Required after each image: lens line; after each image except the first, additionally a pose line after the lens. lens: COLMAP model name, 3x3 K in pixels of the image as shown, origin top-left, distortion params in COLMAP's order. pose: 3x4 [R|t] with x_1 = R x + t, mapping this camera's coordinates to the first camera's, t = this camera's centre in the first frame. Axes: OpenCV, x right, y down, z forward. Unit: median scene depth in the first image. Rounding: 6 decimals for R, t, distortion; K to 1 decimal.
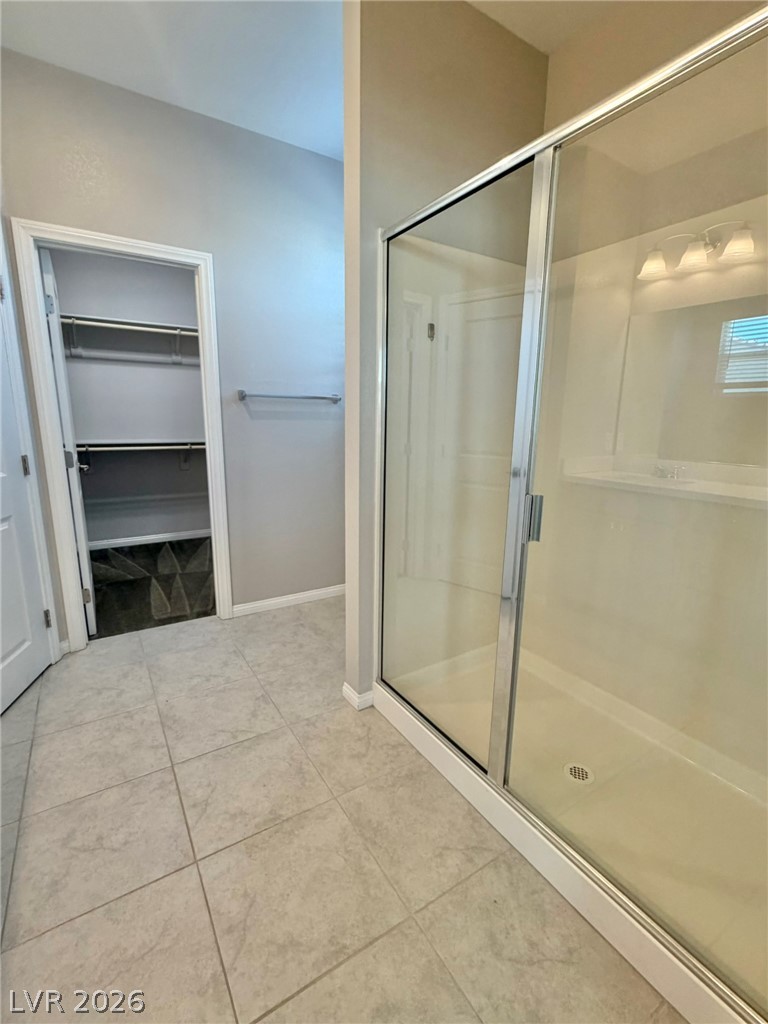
lens RADIAL K [[463.8, 0, 383.5], [0, 463.8, 515.4], [0, 0, 1]] dist [0.002136, -0.001200]
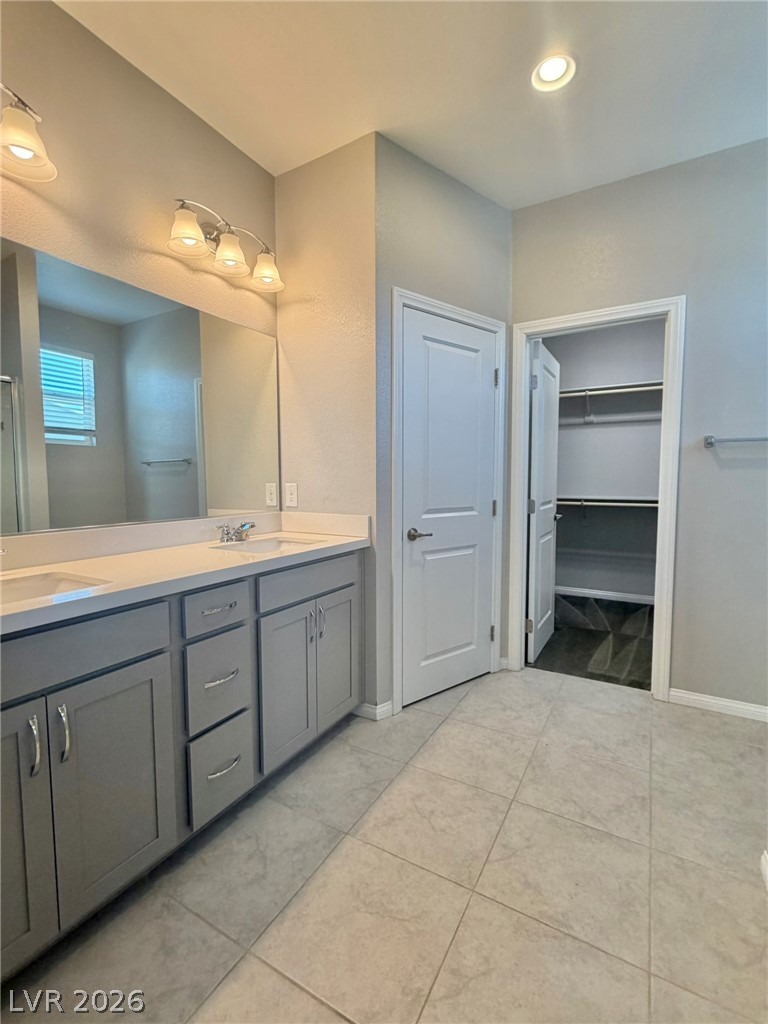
lens RADIAL K [[463.8, 0, 387.5], [0, 463.8, 516.0], [0, 0, 1]] dist [0.002136, -0.001200]
pose [[0.466057, 0.053984, -0.883106, 0.209506], [-0.174276, 0.984183, -0.031811, 0.005047], [0.867421, 0.168730, 0.468094, 0.134347]]
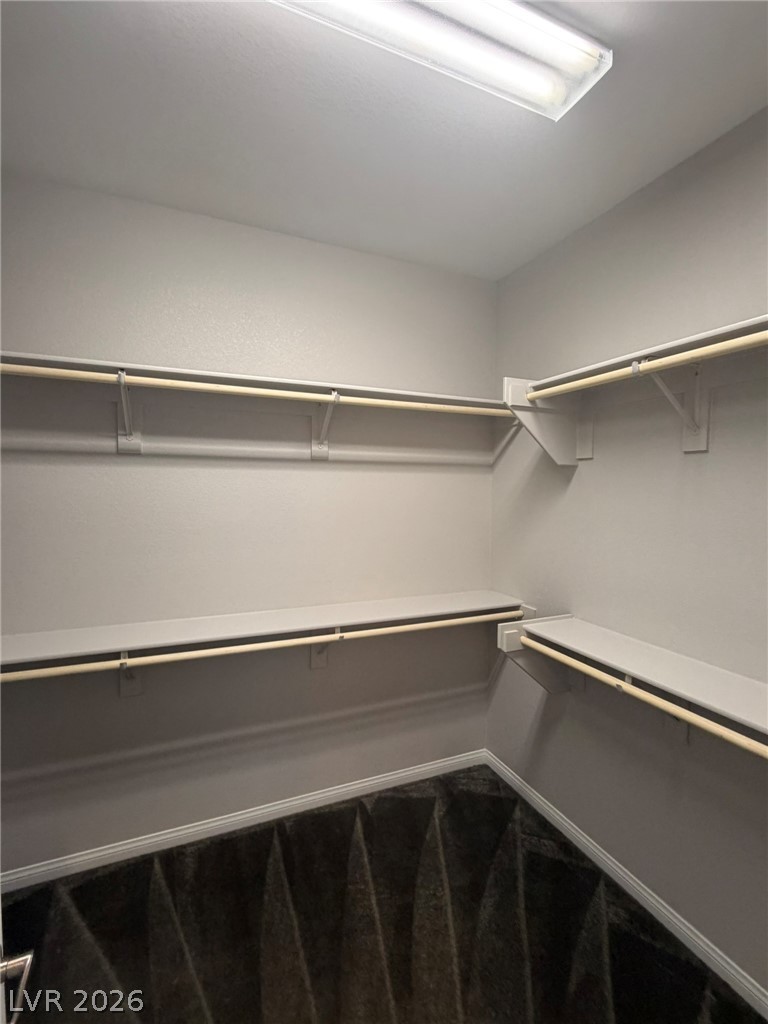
lens RADIAL K [[463.8, 0, 386.3], [0, 463.8, 512.2], [0, 0, 1]] dist [0.002136, -0.001200]
pose [[0.987554, 0.001969, -0.157267, -0.552543], [-0.027355, 0.986831, -0.159422, -0.361564], [0.154882, 0.161740, 0.974603, 0.994679]]
